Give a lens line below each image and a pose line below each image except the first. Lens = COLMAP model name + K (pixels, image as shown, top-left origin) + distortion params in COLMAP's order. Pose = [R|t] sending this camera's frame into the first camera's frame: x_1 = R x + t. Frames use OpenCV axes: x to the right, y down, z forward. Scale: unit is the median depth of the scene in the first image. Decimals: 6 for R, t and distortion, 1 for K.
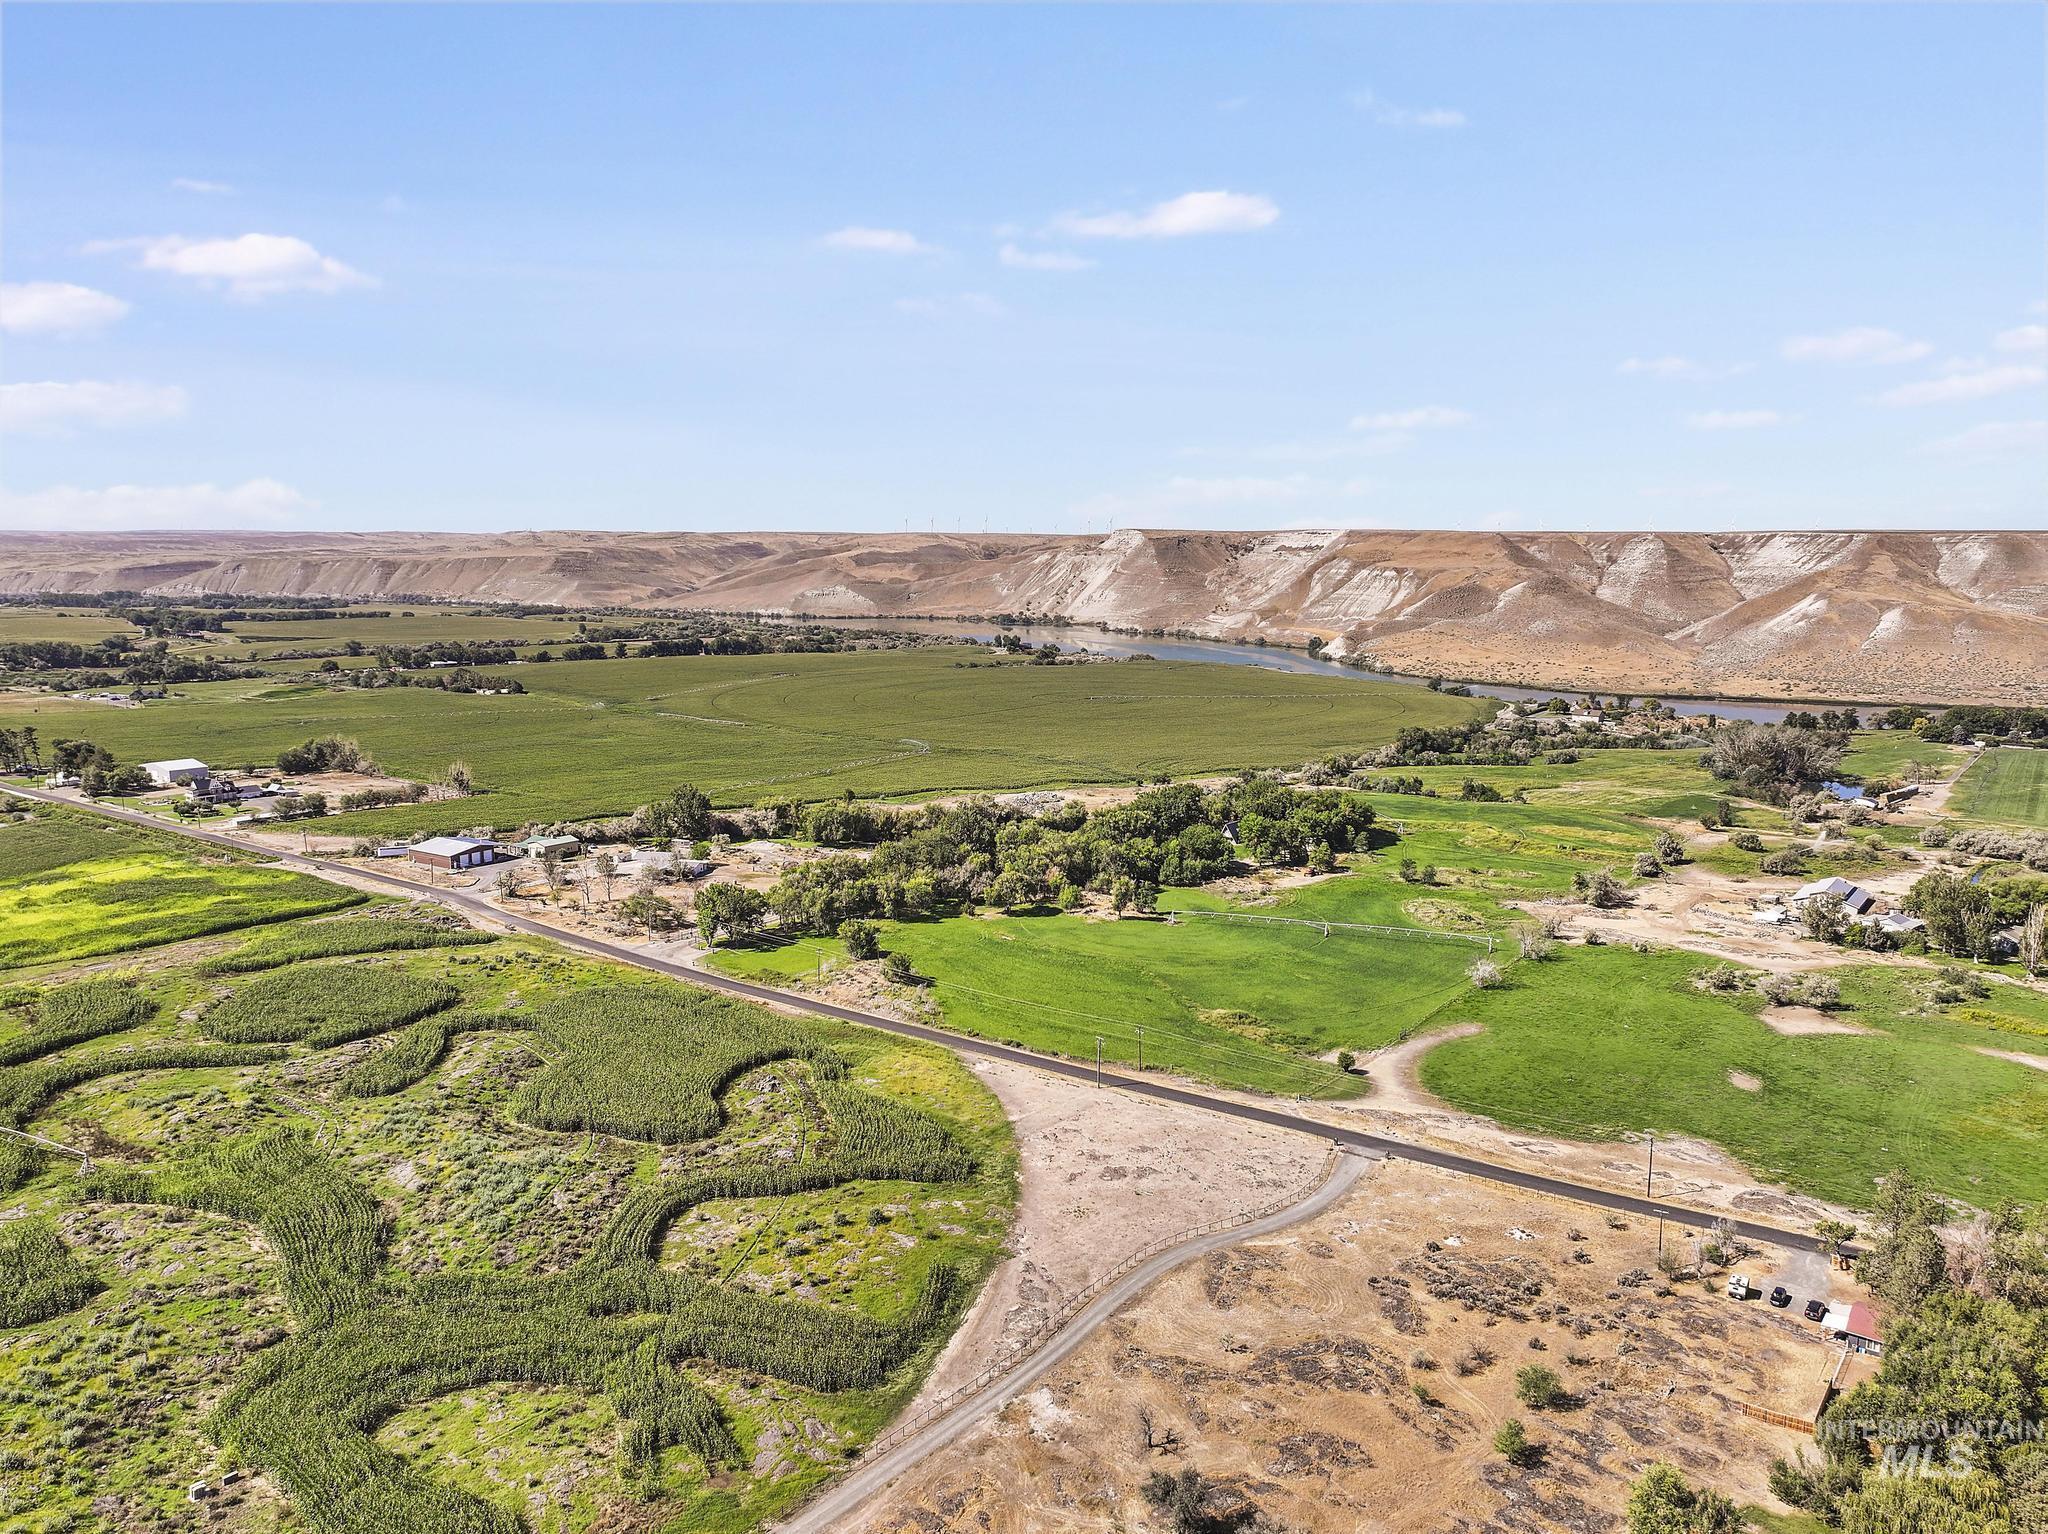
lens RADIAL K [[1447.7, 0, 1029.9], [0, 1447.7, 771.1], [0, 0, 1]] dist [-0.005186, 0.018143]
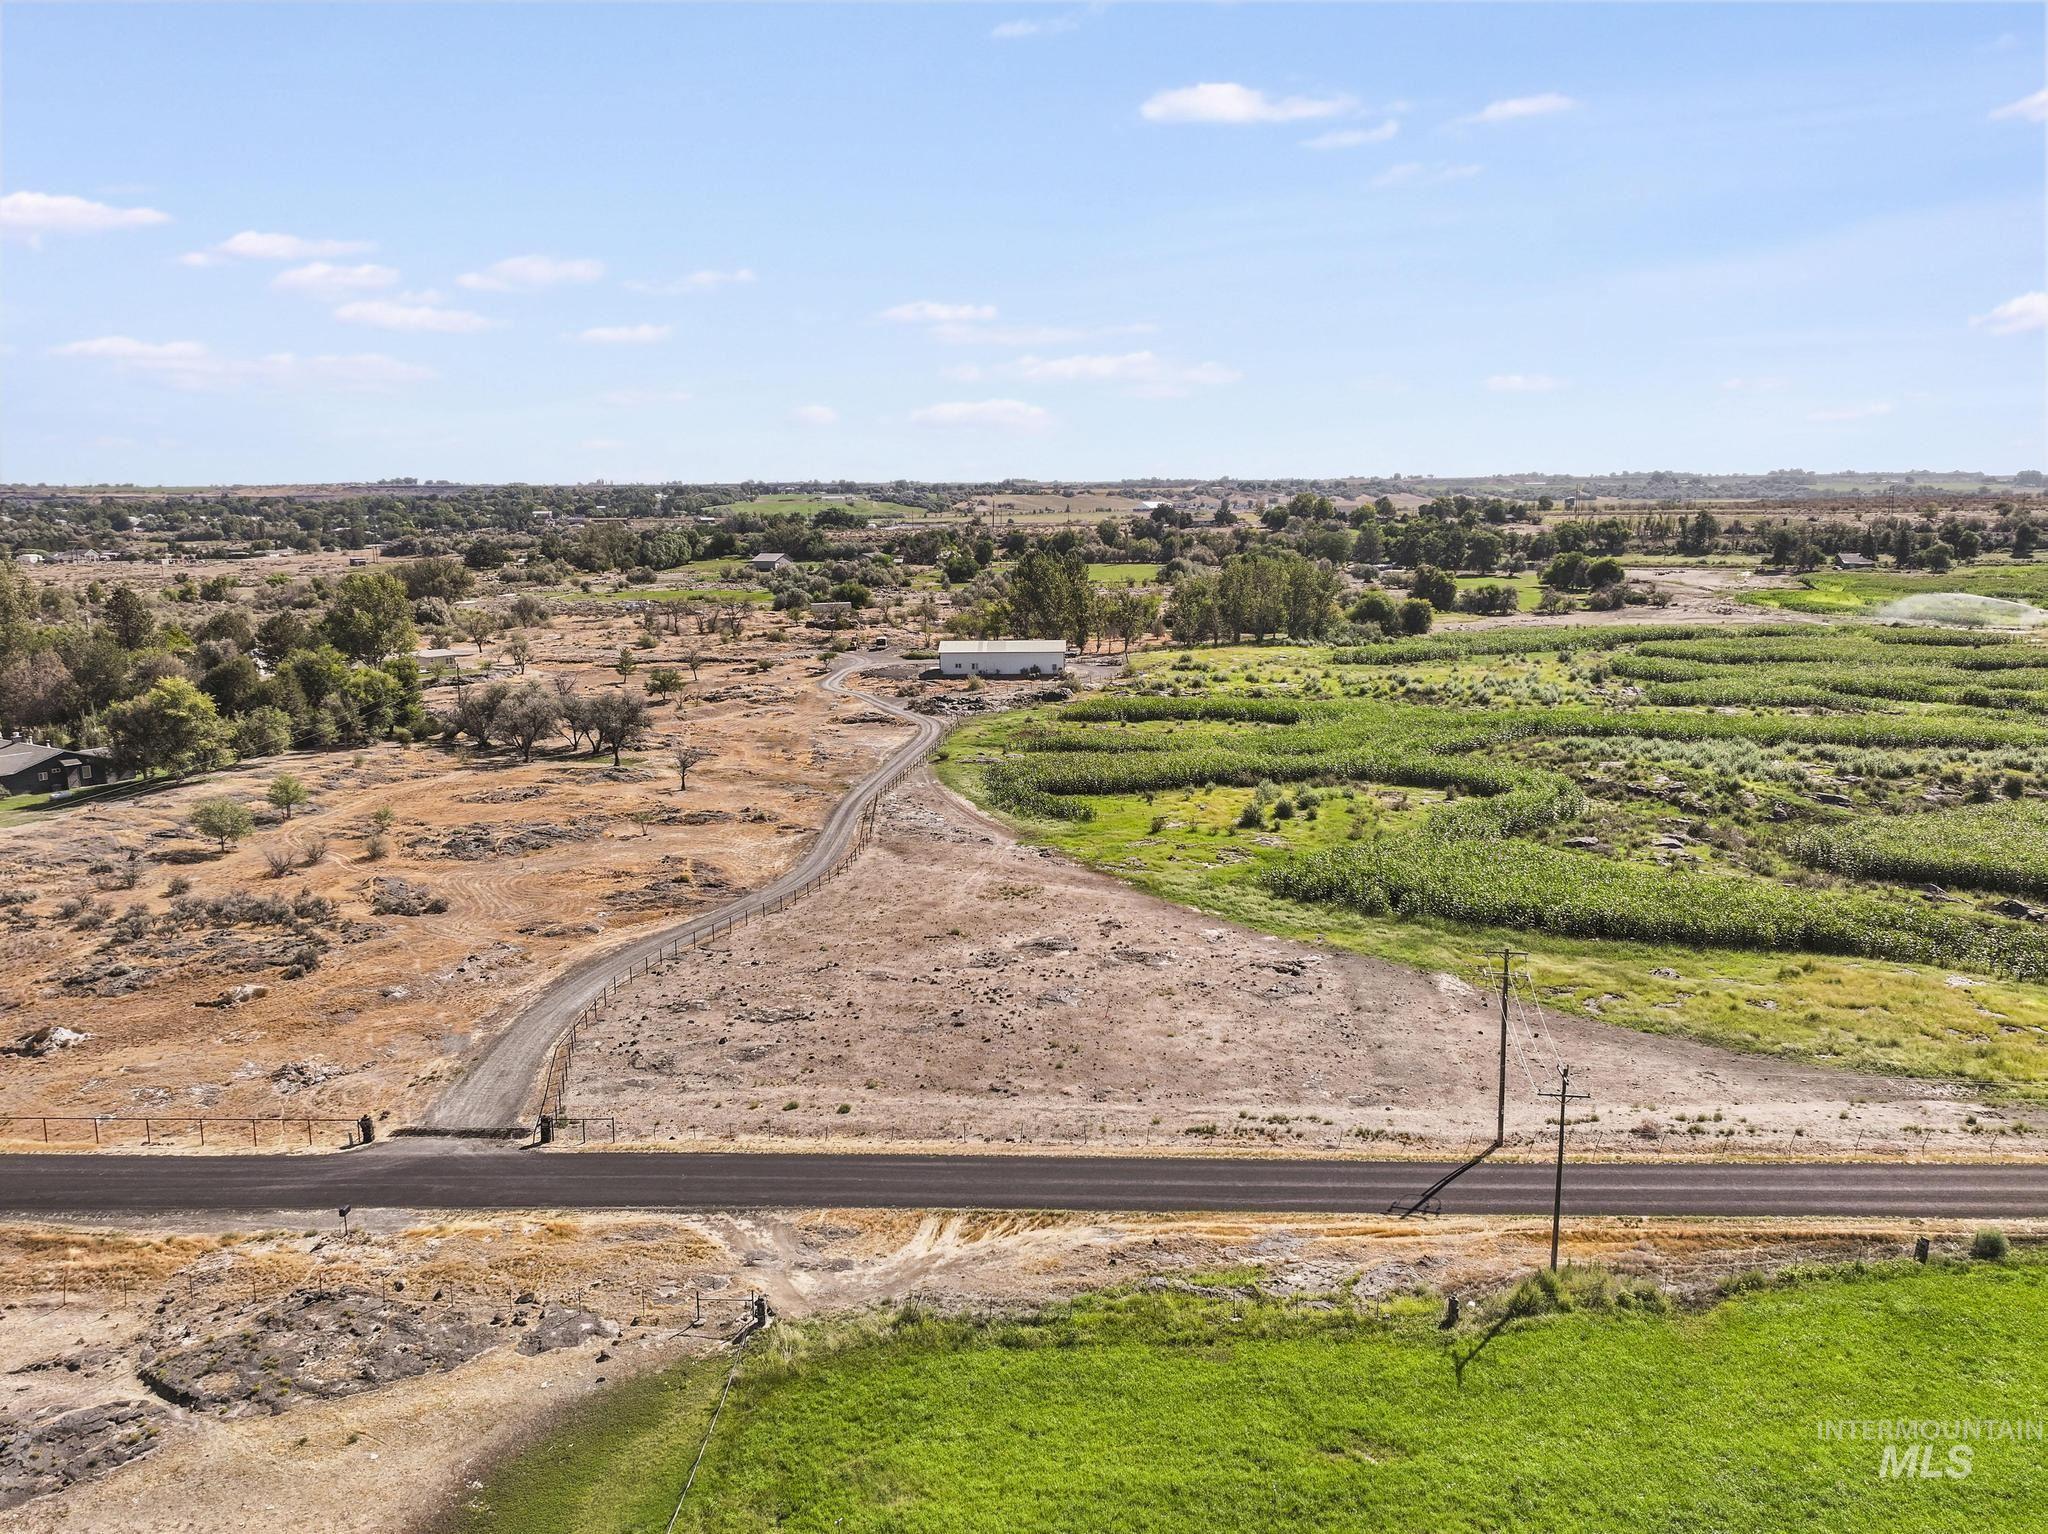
lens RADIAL K [[1503.3, 0, 1024.0], [0, 1503.3, 767.0], [0, 0, 1]] dist [-0.006005, 0.022482]
pose [[-0.843779, 0.094591, -0.528289, 0.174817], [-0.072523, 0.955221, 0.286868, 0.057904], [0.531768, 0.280366, -0.799136, 0.784605]]
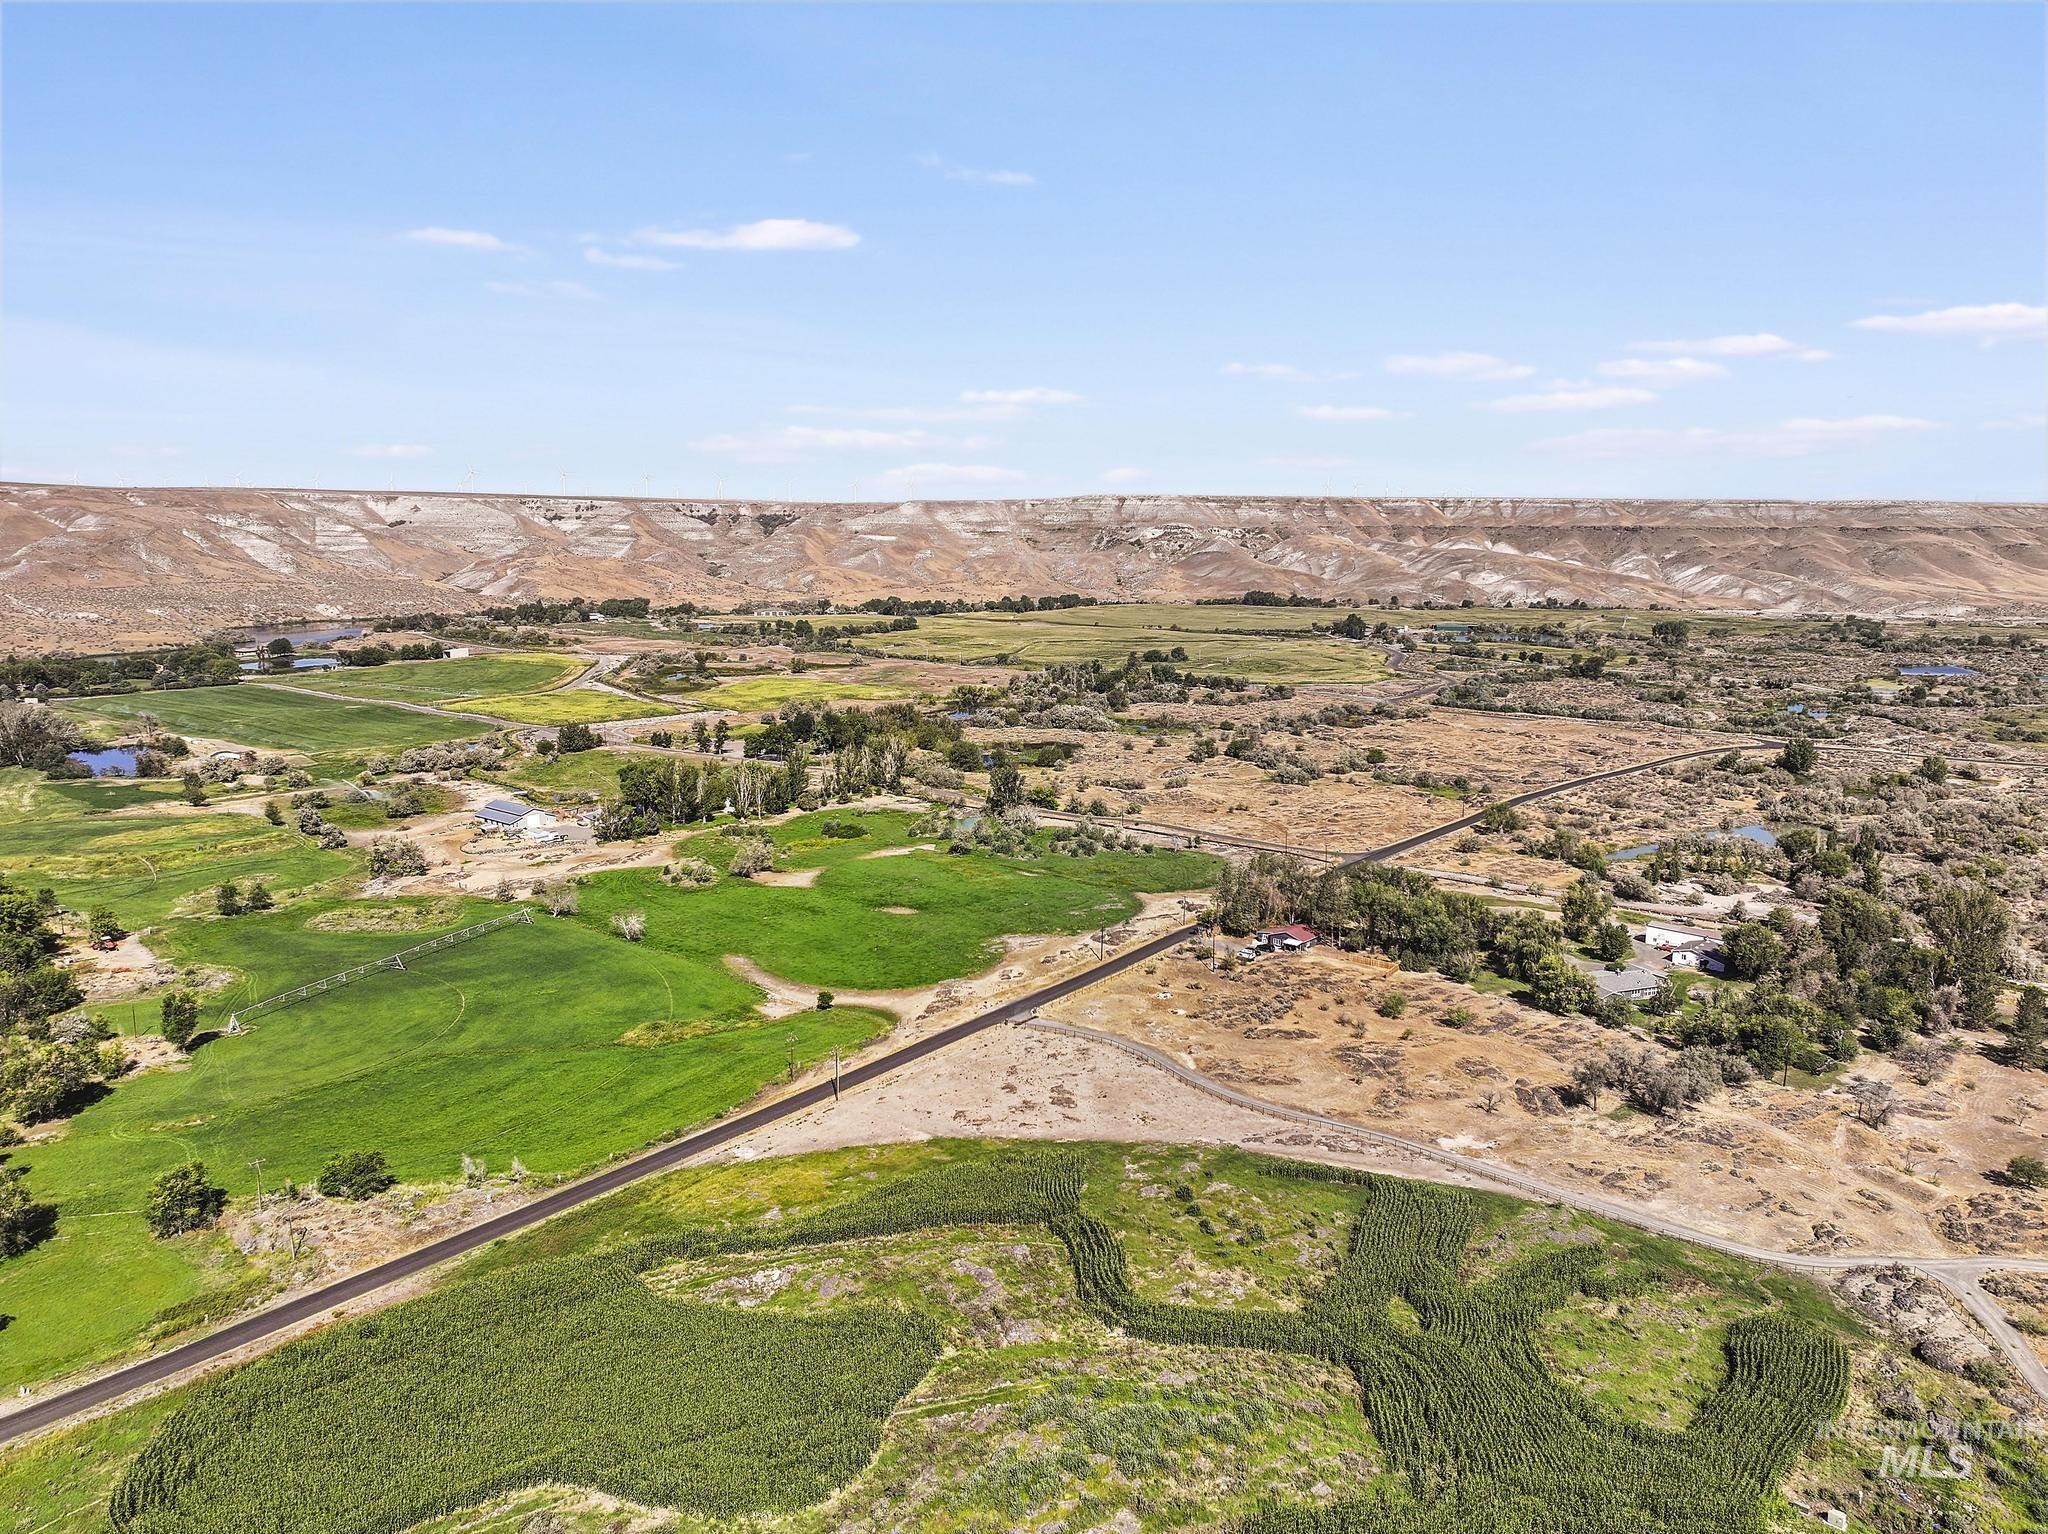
lens RADIAL K [[1466.1, 0, 1030.5], [0, 1466.1, 763.9], [0, 0, 1]] dist [0.003974, 0.004033]
pose [[0.042854, -0.170778, 0.984377, -0.565110], [0.141017, 0.976452, 0.163264, -0.084643], [-0.989079, 0.131818, 0.065928, 0.540664]]
